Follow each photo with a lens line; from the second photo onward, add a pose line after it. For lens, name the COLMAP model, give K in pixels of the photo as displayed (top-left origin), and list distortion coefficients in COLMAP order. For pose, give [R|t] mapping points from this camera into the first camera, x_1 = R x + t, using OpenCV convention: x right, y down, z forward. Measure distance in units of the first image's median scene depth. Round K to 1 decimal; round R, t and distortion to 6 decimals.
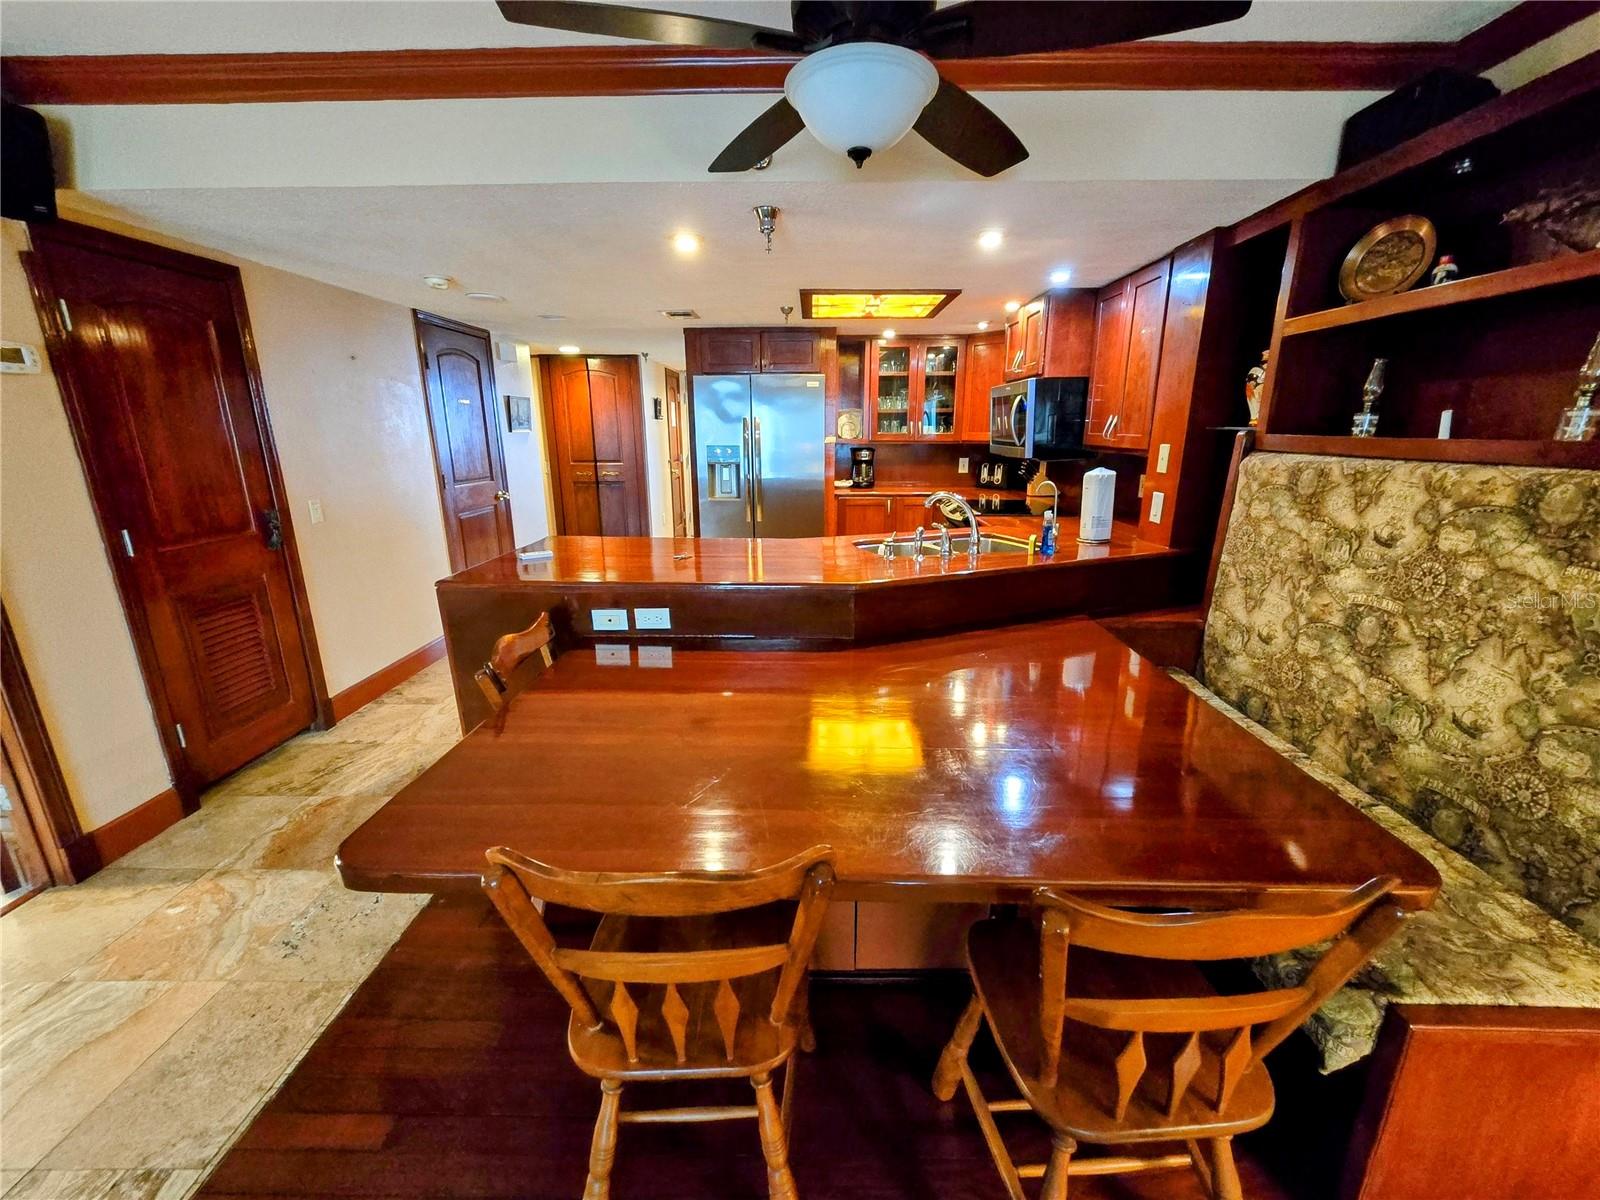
lens RADIAL K [[657.1, 0, 806.9], [0, 657.1, 613.0], [0, 0, 1]] dist [0.000198, -0.002109]
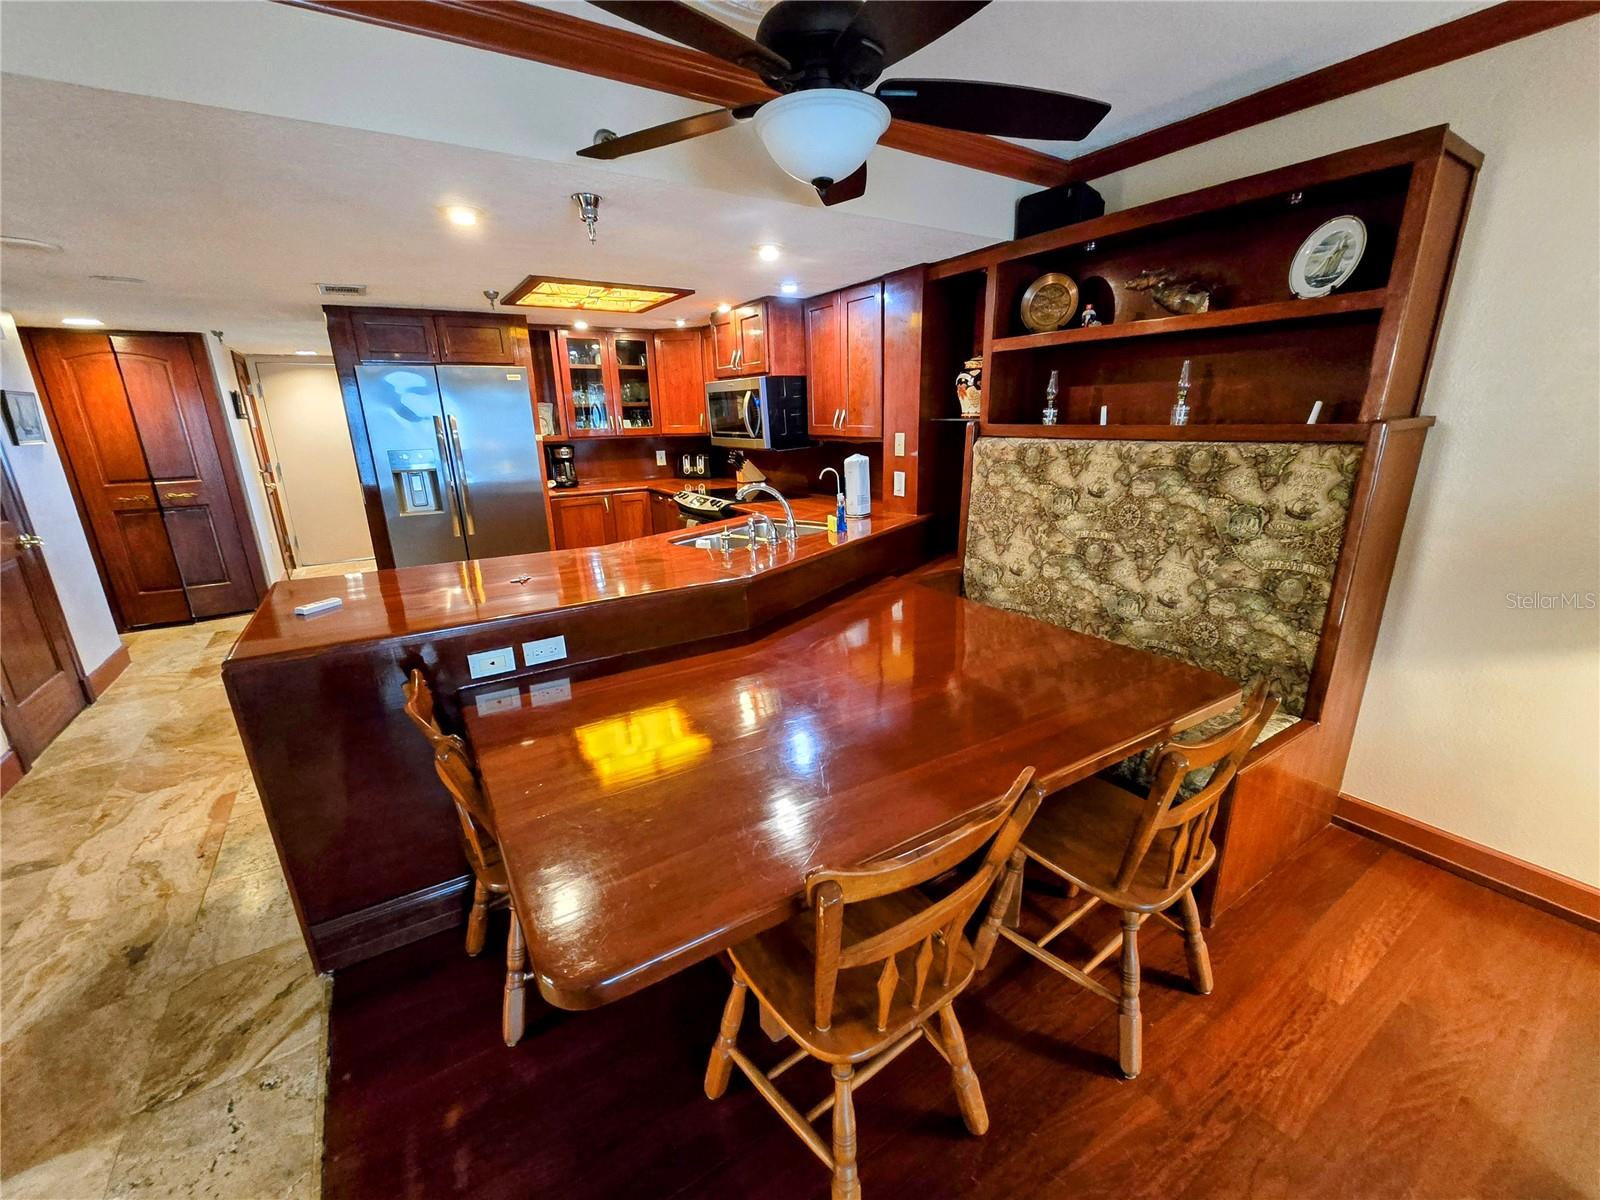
lens RADIAL K [[657.1, 0, 811.9], [0, 657.1, 610.4], [0, 0, 1]] dist [0.000198, -0.002109]
pose [[0.828364, -0.176313, 0.531720, -0.393520], [0.170252, 0.983517, 0.060890, -0.037254], [-0.533691, 0.040087, 0.844729, 0.062062]]
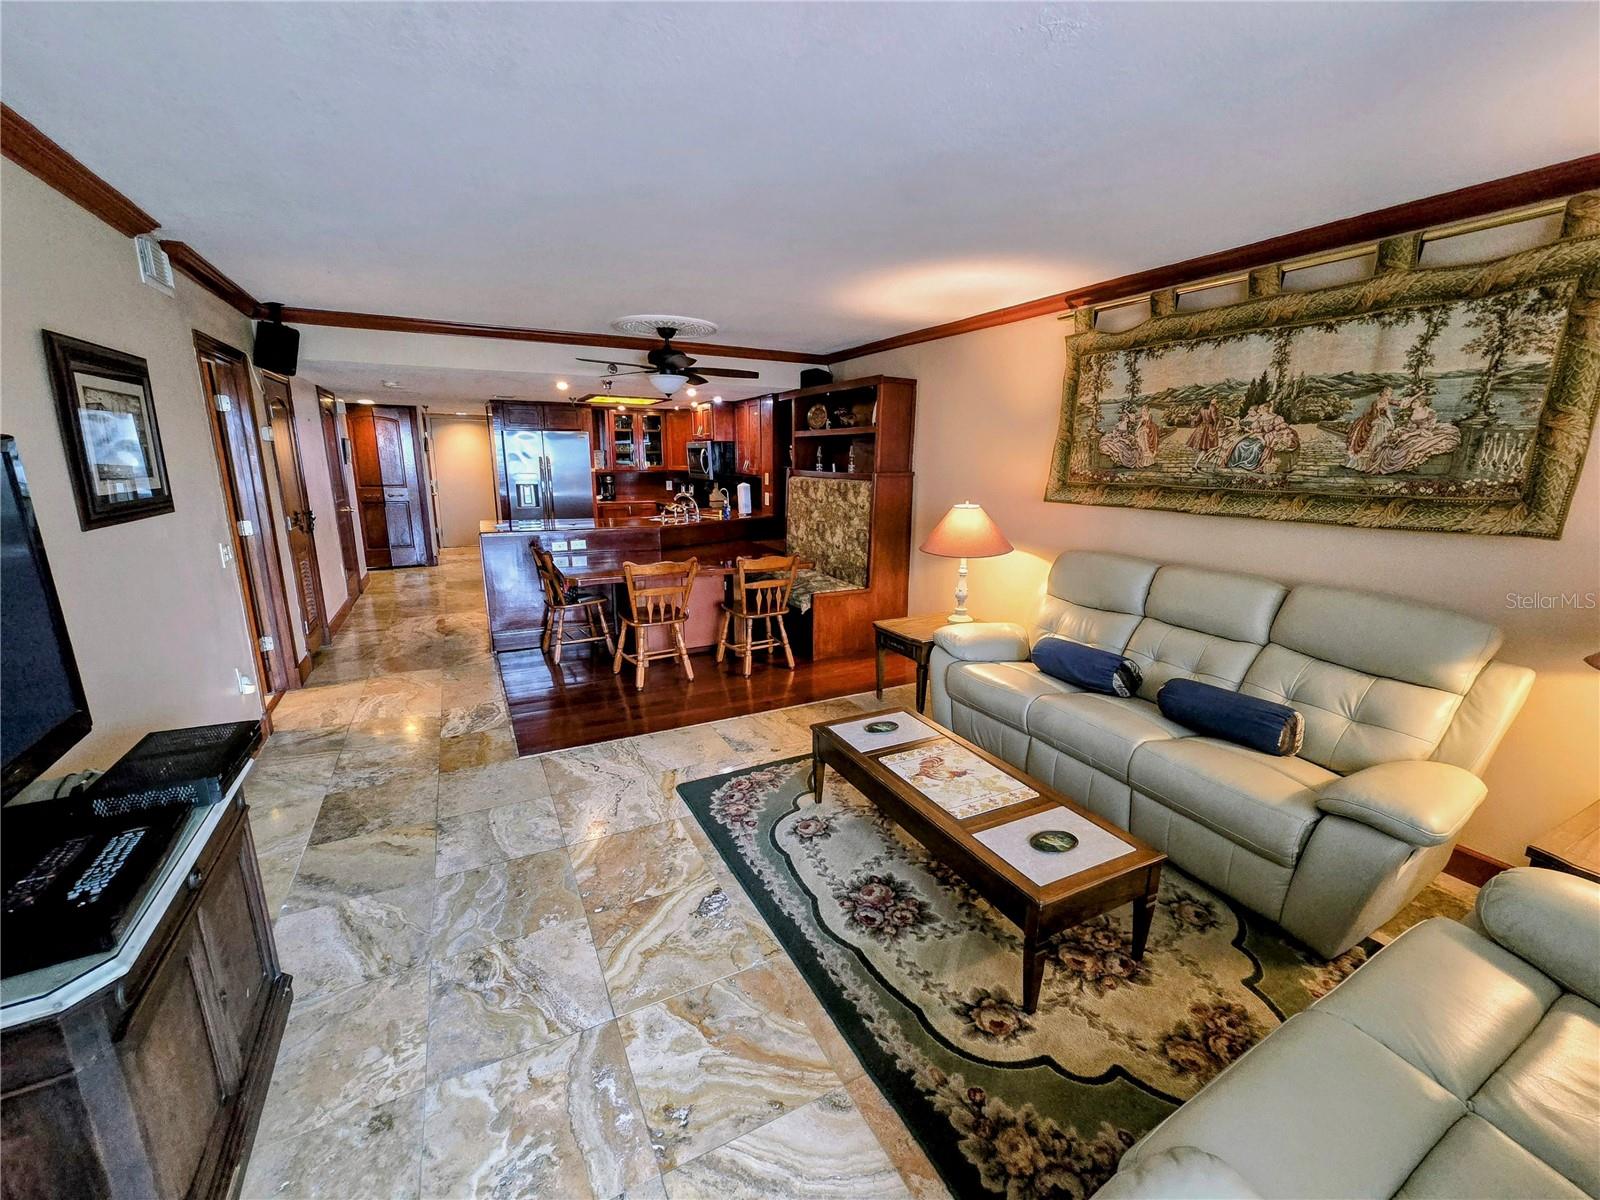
lens RADIAL K [[657.1, 0, 815.0], [0, 657.1, 608.2], [0, 0, 1]] dist [0.000198, -0.002109]
pose [[0.876922, -0.097094, 0.470723, -0.627898], [0.118370, 0.992845, -0.015724, 0.380667], [-0.465828, 0.069508, 0.882141, -1.519455]]
